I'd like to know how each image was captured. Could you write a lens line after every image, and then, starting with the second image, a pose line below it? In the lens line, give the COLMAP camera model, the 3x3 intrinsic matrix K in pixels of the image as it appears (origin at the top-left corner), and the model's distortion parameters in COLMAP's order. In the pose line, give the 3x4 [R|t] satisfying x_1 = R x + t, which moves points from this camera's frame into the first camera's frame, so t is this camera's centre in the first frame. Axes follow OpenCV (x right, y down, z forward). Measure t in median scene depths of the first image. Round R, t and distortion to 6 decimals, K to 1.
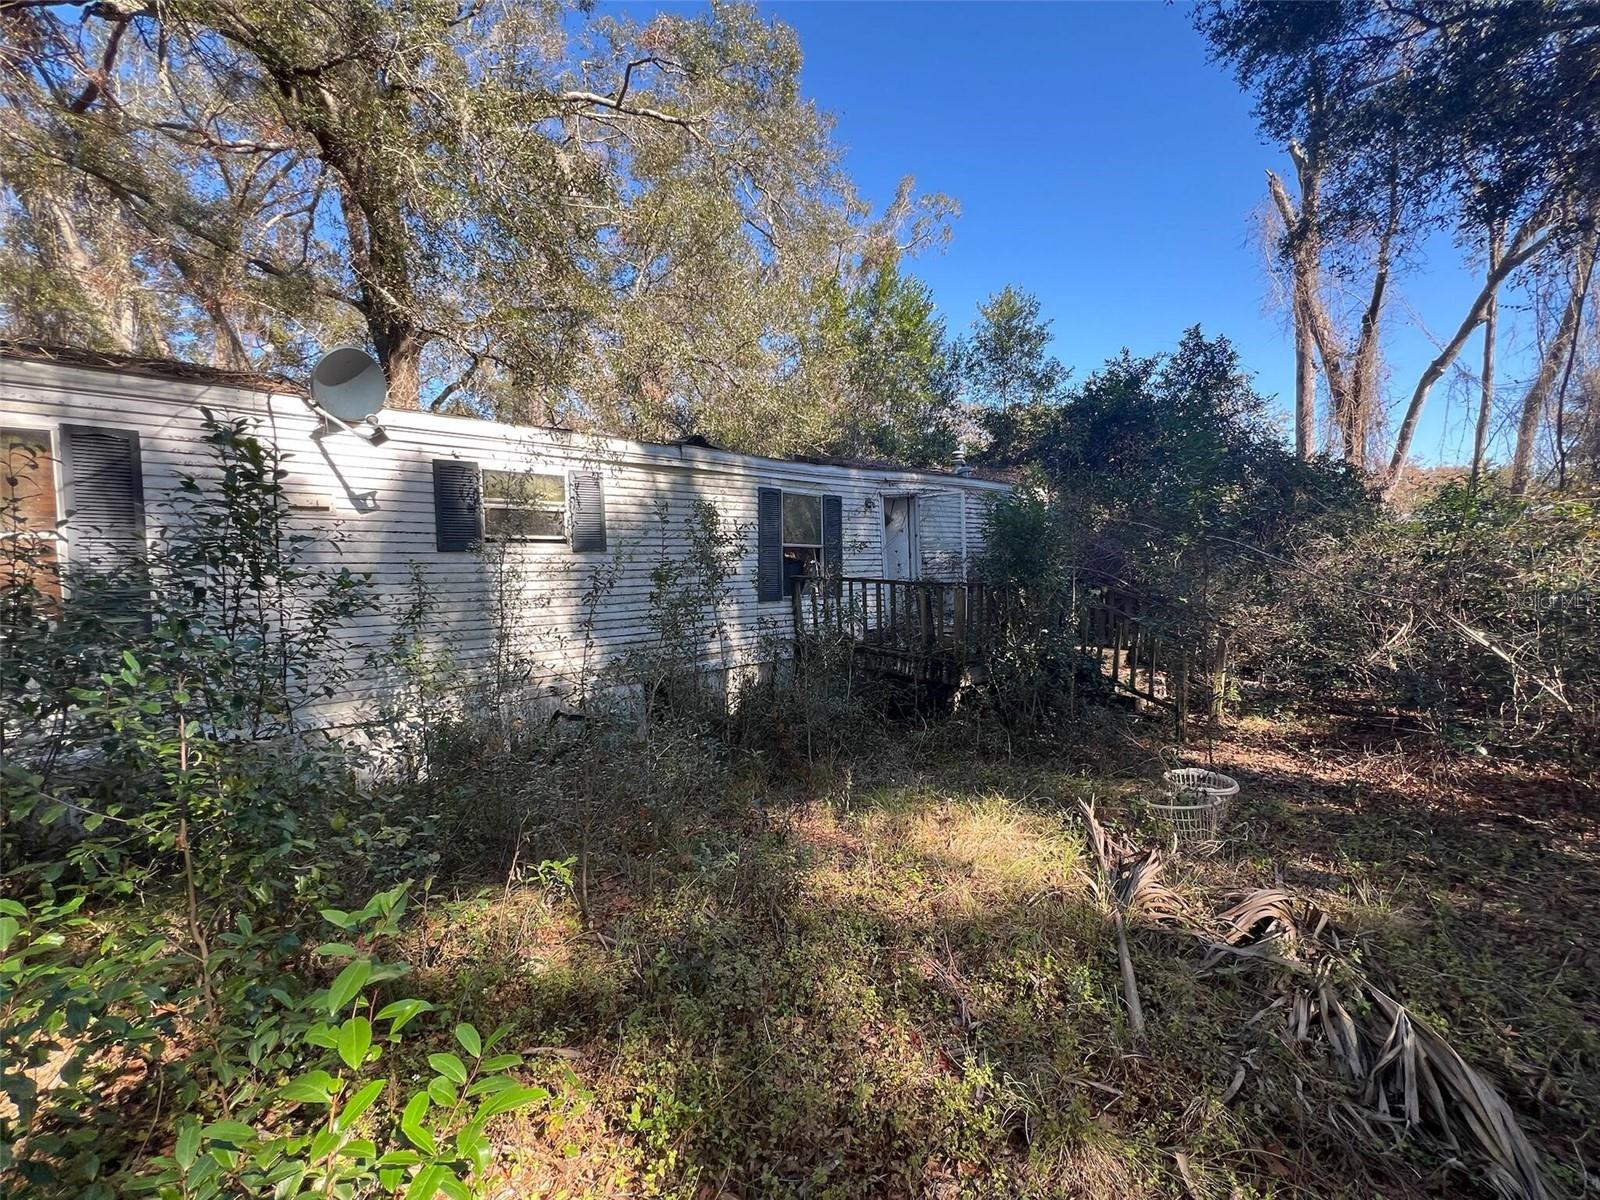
lens RADIAL K [[642.9, 0, 803.2], [0, 642.9, 599.5], [0, 0, 1]] dist [-0.002415, -0.000159]
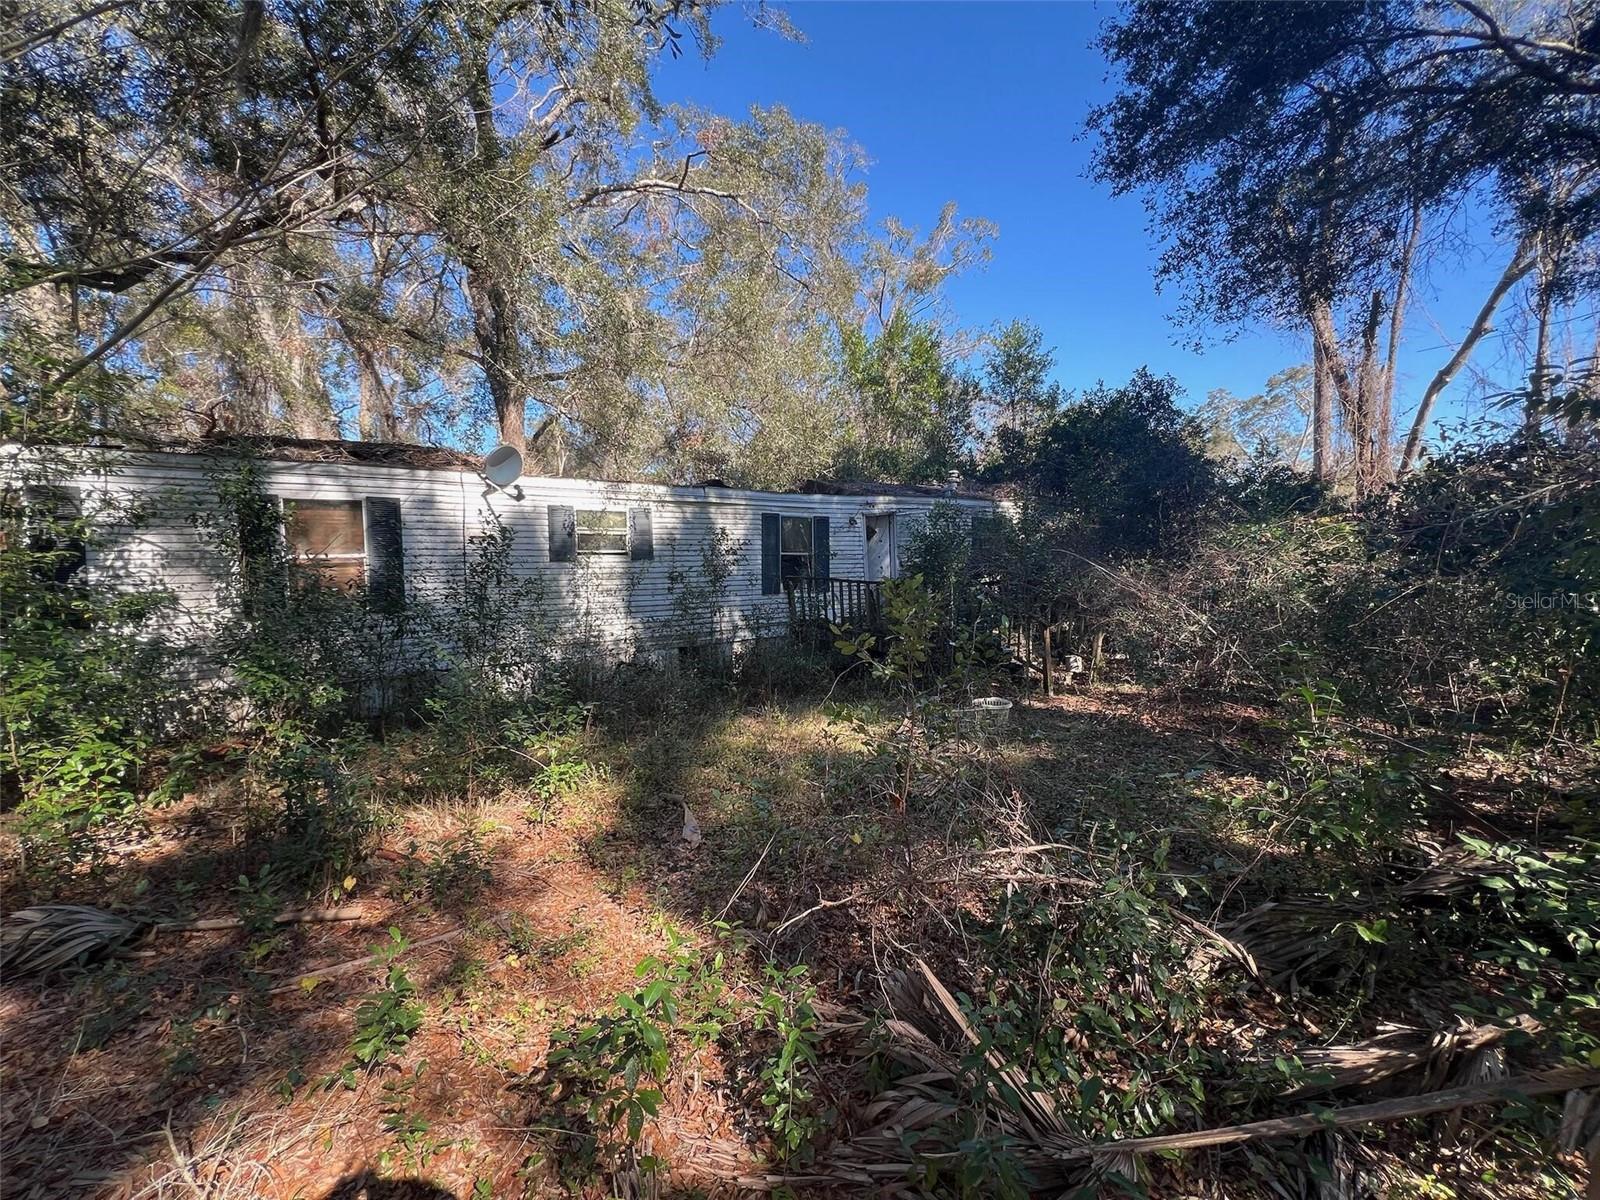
lens RADIAL K [[640.7, 0, 800.7], [0, 640.7, 595.4], [0, 0, 1]] dist [0.001102, 0.000147]
pose [[0.993512, 0.006362, -0.113550, 0.175270], [-0.006666, 0.999975, -0.002297, 0.007994], [0.113533, 0.003039, 0.993530, -0.381278]]
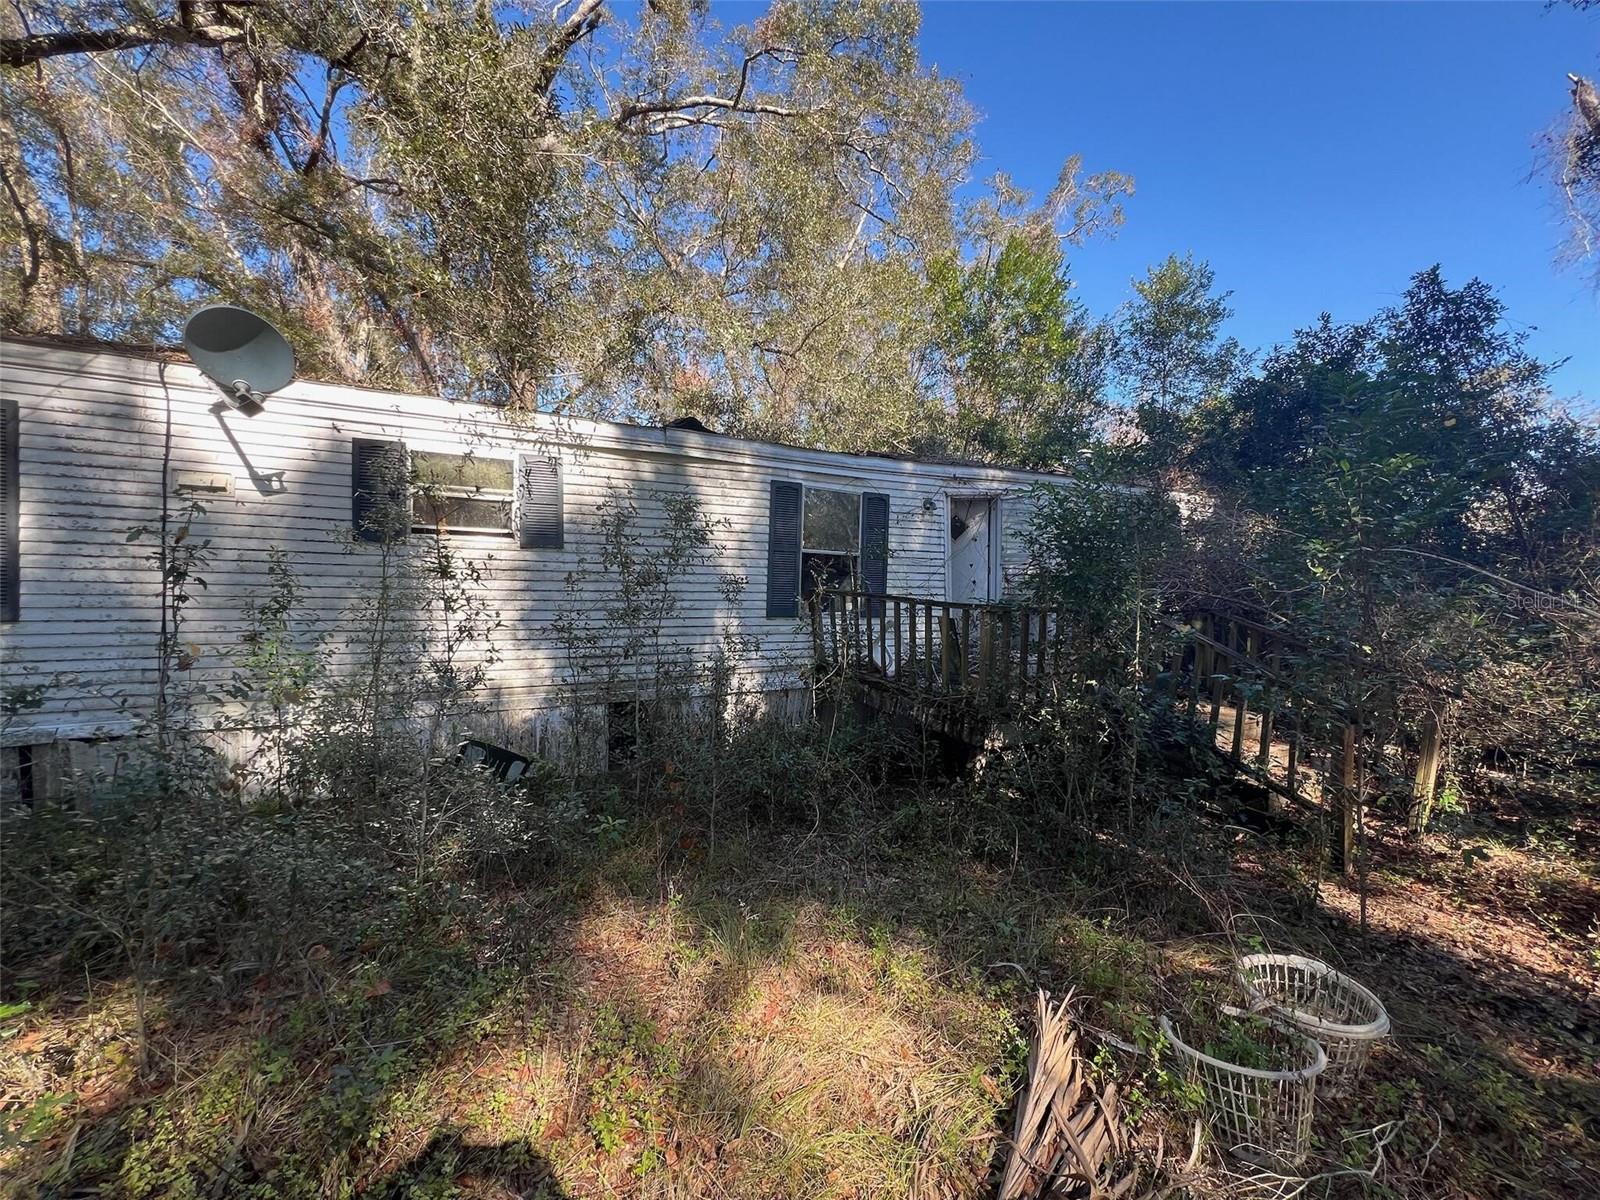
lens RADIAL K [[642.9, 0, 799.0], [0, 642.9, 603.7], [0, 0, 1]] dist [-0.002415, -0.000159]
pose [[0.967803, 0.046559, -0.247367, 0.178802], [-0.051309, 0.998601, -0.012786, -0.005784], [0.246426, 0.025067, 0.968837, 0.203898]]
